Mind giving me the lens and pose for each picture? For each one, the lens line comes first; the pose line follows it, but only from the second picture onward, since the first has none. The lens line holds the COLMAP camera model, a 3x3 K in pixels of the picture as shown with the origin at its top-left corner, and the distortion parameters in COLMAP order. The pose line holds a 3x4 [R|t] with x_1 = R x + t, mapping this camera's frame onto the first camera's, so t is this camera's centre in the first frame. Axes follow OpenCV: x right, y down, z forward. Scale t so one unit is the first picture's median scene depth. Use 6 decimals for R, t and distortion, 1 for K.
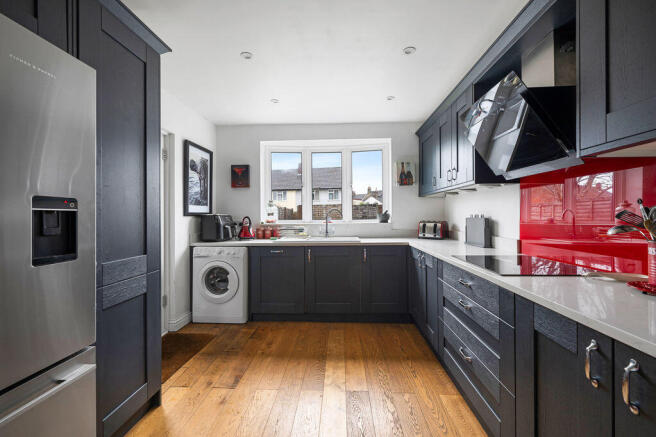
lens RADIAL K [[263.1, 0, 328.3], [0, 263.1, 215.9], [0, 0, 1]] dist [0.001129, -0.000069]
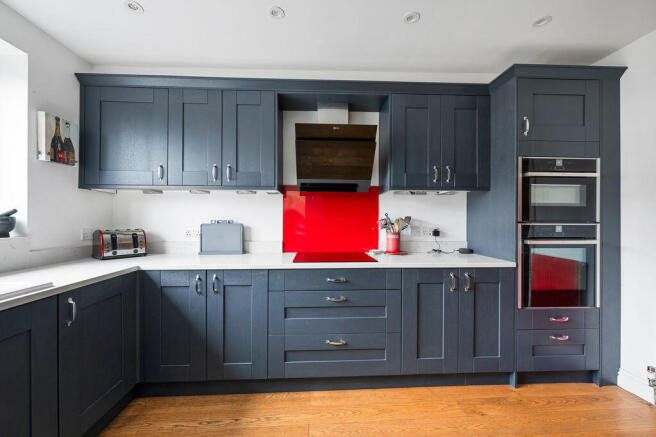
lens RADIAL K [[263.1, 0, 327.7], [0, 263.1, 222.3], [0, 0, 1]] dist [0.001129, -0.000069]
pose [[-0.106433, 0.007116, 0.994294, -0.283393], [0.004061, 0.999969, -0.006721, 0.006401], [-0.994312, 0.003323, -0.106459, 0.533363]]
